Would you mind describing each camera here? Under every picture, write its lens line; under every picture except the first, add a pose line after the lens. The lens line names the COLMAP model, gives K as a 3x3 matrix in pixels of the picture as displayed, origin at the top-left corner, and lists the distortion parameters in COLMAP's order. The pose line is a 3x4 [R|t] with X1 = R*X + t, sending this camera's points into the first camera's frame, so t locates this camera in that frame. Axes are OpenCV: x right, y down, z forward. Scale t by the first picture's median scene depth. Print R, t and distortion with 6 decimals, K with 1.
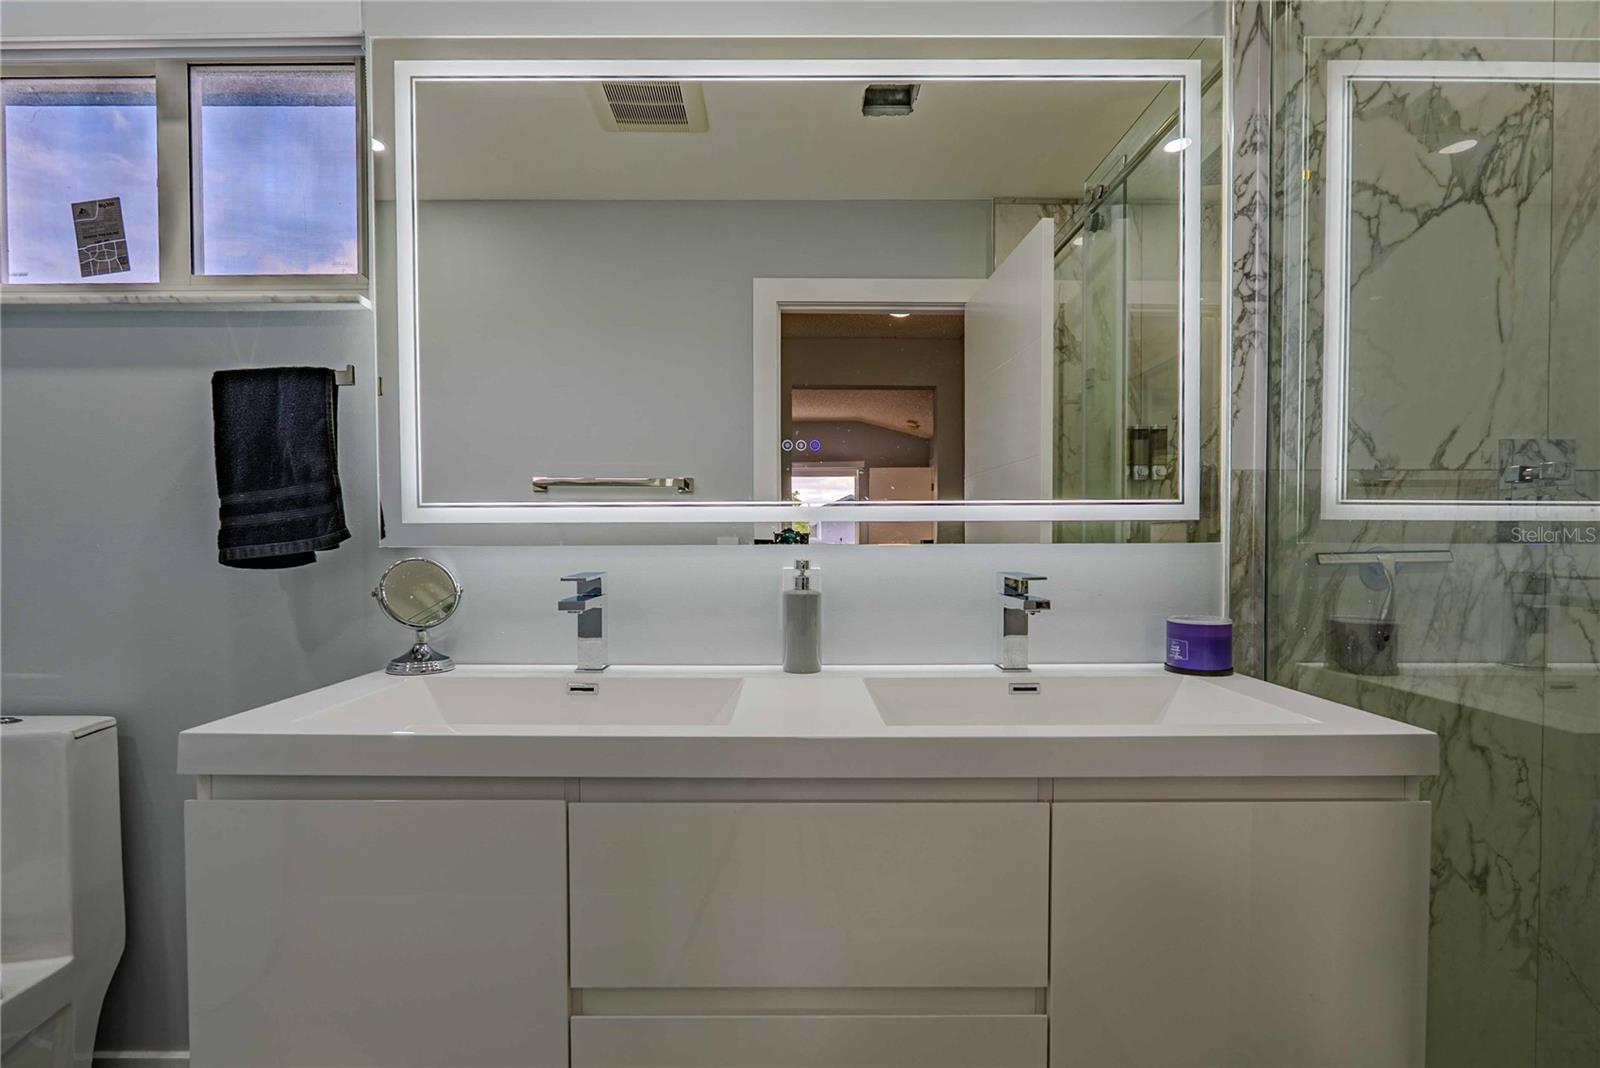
lens RADIAL K [[703.7, 0, 793.4], [0, 703.7, 538.0], [0, 0, 1]] dist [0.000406, -0.000055]
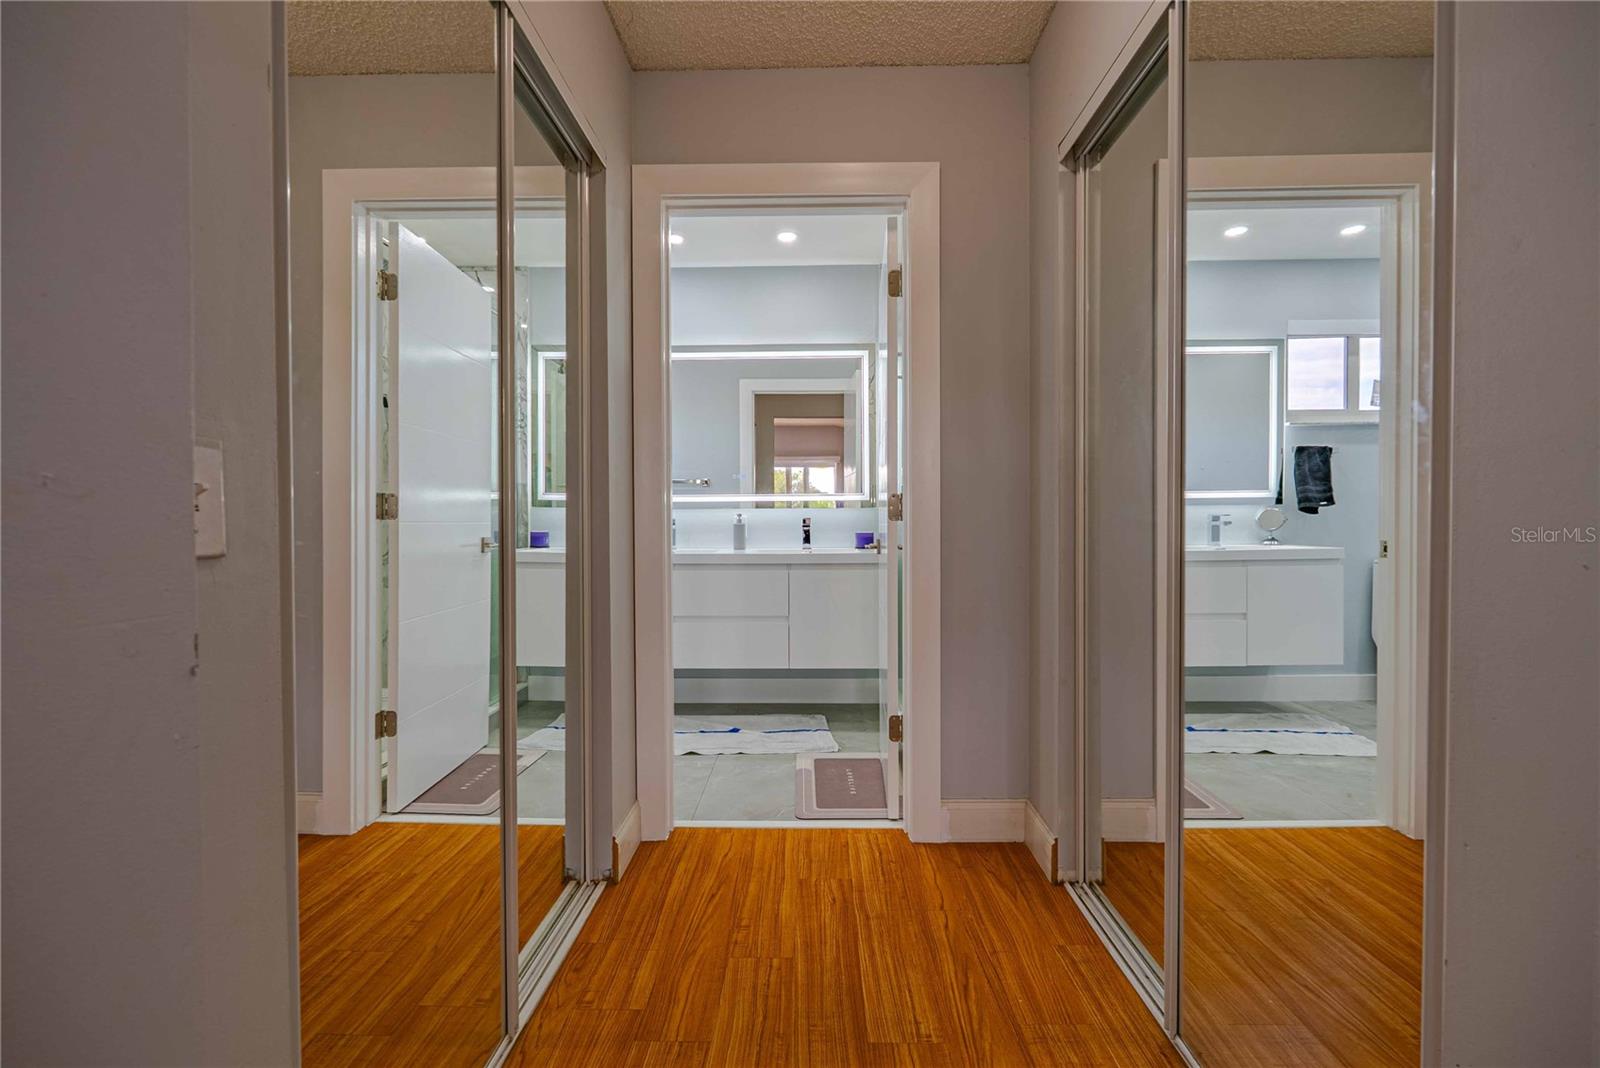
lens RADIAL K [[703.7, 0, 793.4], [0, 703.7, 538.0], [0, 0, 1]] dist [0.000406, -0.000055]
pose [[0.999376, -0.004938, -0.034981, 0.390146], [0.006385, 0.999123, 0.041391, 0.010677], [0.034745, -0.041589, 0.998530, -2.333298]]
